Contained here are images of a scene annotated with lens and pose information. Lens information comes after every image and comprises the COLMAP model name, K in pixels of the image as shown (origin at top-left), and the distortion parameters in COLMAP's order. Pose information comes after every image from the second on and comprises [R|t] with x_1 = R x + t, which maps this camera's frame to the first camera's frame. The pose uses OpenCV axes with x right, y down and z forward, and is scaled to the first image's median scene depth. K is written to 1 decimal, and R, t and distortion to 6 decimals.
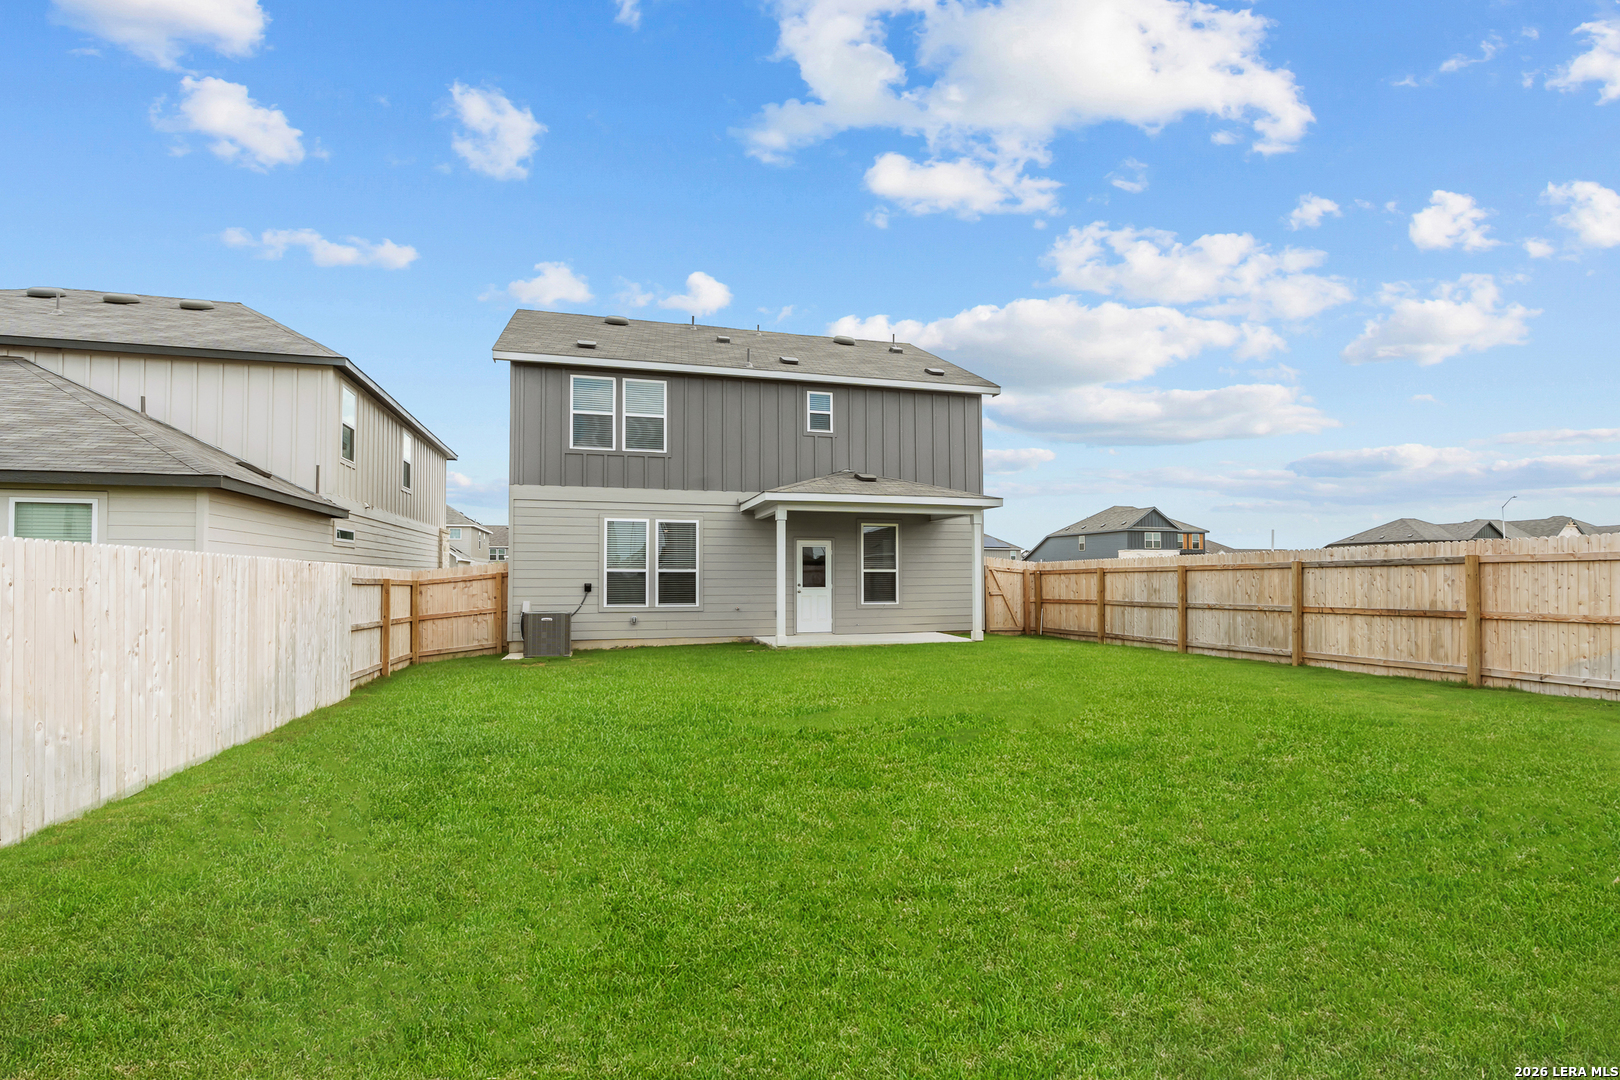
lens RADIAL K [[733.6, 0, 810.0], [0, 733.6, 540.0], [0, 0, 1]] dist [-0.010019, 0.000172]
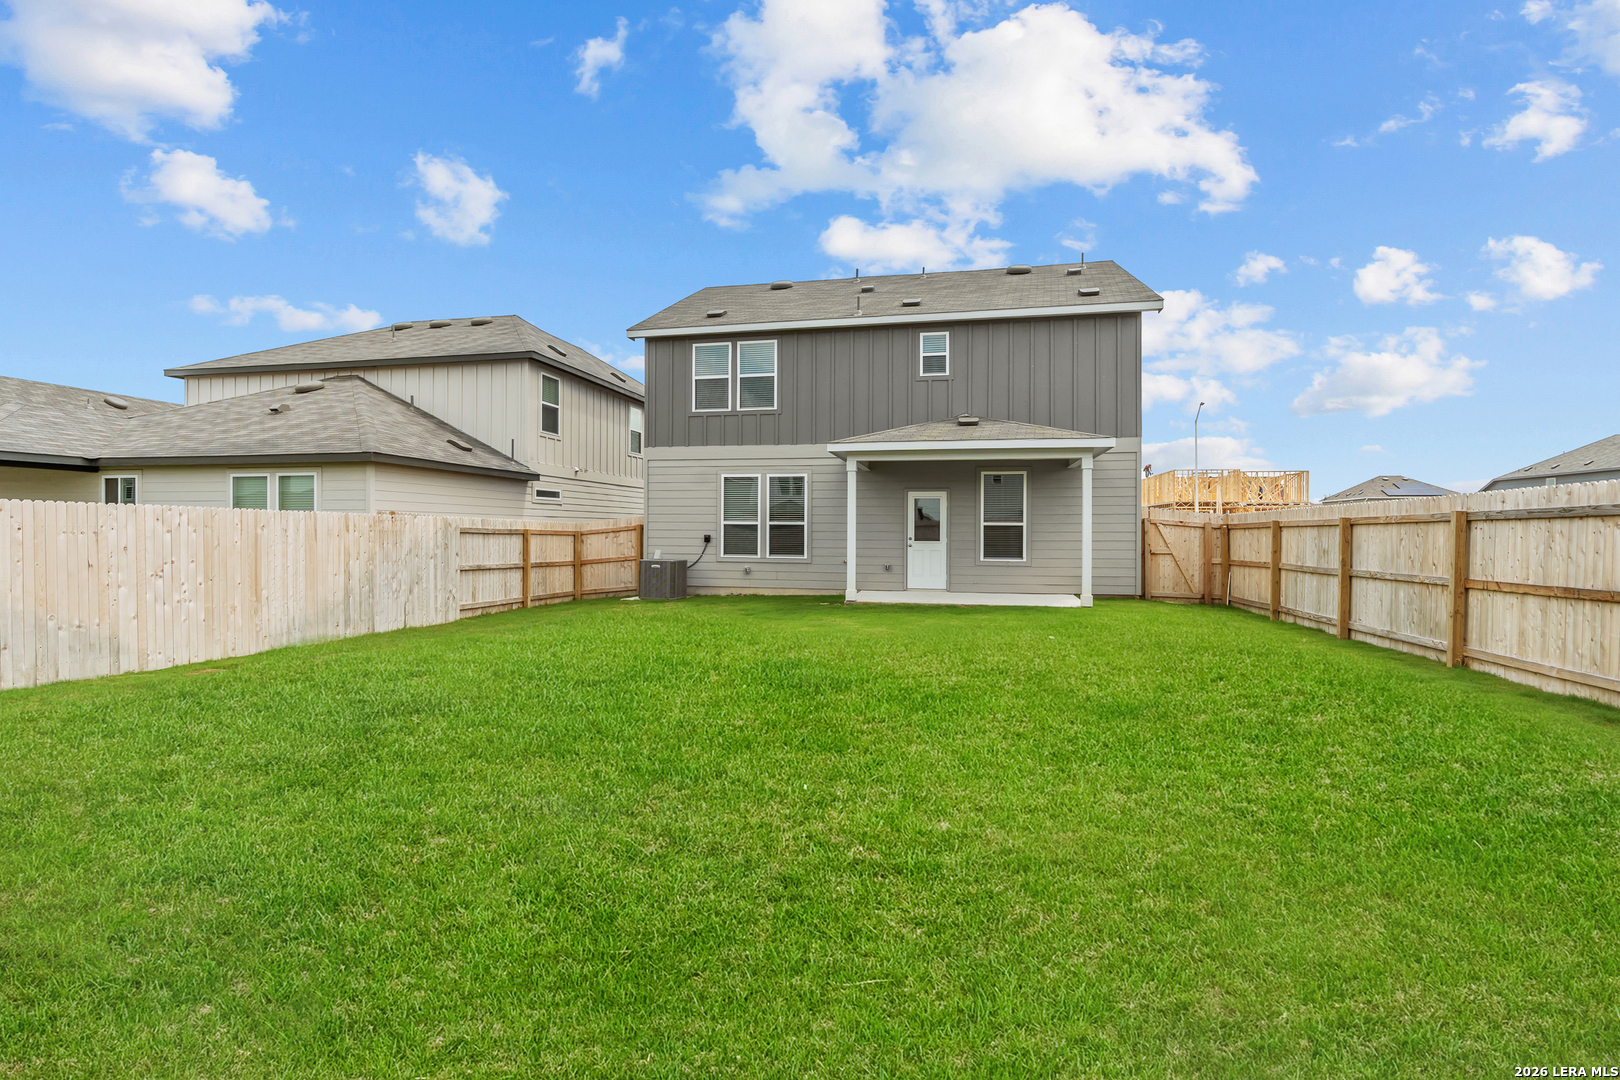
lens RADIAL K [[732.2, 0, 802.4], [0, 732.2, 515.3], [0, 0, 1]] dist [-0.012382, 0.001033]
pose [[0.885070, -0.002564, -0.465450, 0.337561], [0.016540, 0.999526, 0.025946, 0.004504], [0.465163, -0.030663, 0.884694, 0.104278]]
